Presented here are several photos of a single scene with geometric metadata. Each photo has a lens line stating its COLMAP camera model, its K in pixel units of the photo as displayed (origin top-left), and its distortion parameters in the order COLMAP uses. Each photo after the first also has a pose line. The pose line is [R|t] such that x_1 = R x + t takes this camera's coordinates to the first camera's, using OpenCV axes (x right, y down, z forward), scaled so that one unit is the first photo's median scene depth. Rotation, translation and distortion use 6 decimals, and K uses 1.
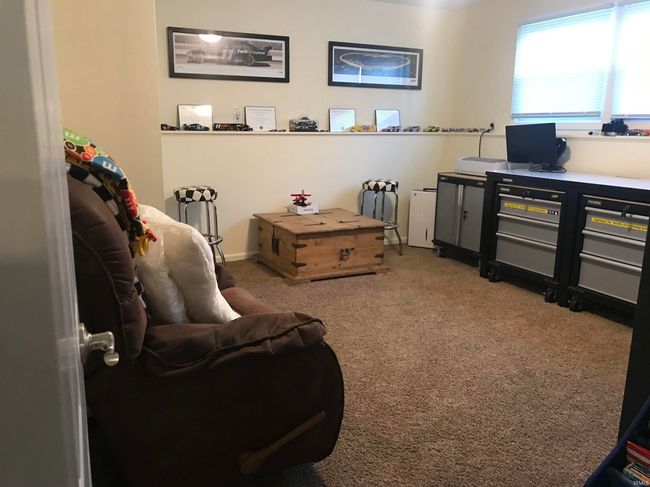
lens RADIAL K [[523.5, 0, 325.0], [0, 523.5, 243.5], [0, 0, 1]] dist [0.007901, -0.008653]
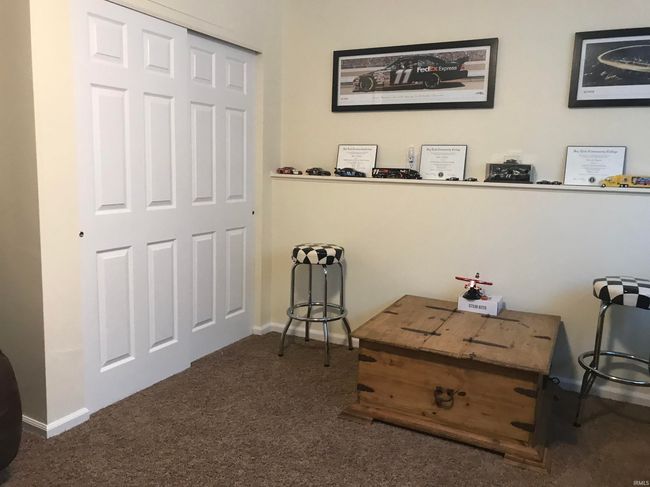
lens RADIAL K [[523.5, 0, 325.0], [0, 523.5, 243.5], [0, 0, 1]] dist [0.007901, -0.008653]
pose [[0.594455, 0.126113, -0.794178, 0.360227], [-0.203936, 0.978980, 0.002809, -0.108492], [0.777839, 0.160292, 0.607679, 0.498669]]
